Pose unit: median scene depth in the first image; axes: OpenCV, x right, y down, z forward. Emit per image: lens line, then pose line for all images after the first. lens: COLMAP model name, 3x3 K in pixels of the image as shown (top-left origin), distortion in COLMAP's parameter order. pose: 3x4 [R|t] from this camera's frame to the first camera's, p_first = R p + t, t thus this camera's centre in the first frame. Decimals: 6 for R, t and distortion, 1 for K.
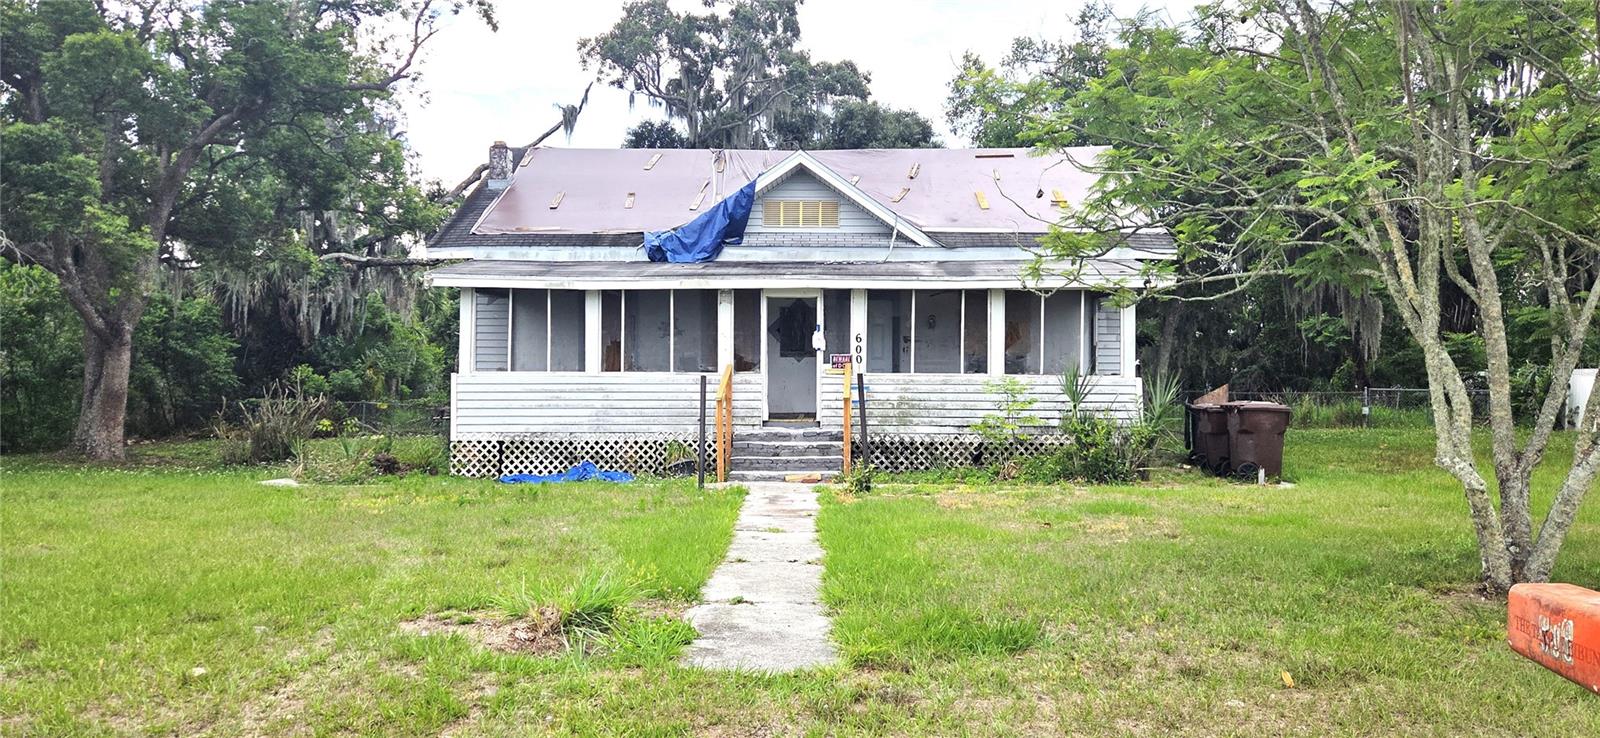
lens RADIAL K [[1069.5, 0, 800.0], [0, 1069.5, 369.0], [0, 0, 1]] dist [0.068425, 0.000320]
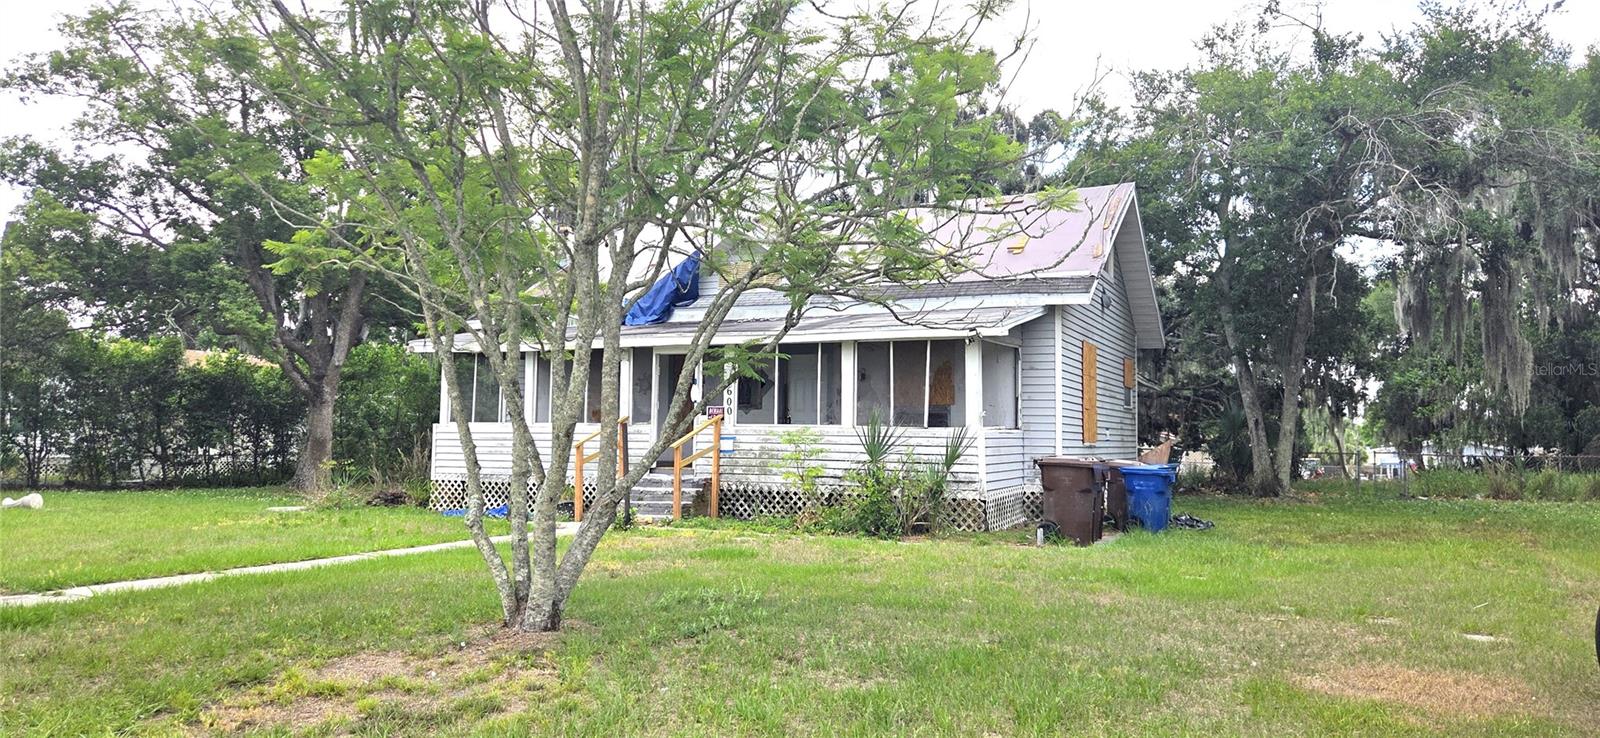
lens RADIAL K [[1069.5, 0, 800.0], [0, 1069.5, 369.0], [0, 0, 1]] dist [0.068425, 0.000320]
pose [[0.913057, -0.017892, -0.407438, 0.546802], [-0.004441, 0.998542, -0.053802, 0.005990], [0.407807, 0.050933, 0.911646, 0.063790]]
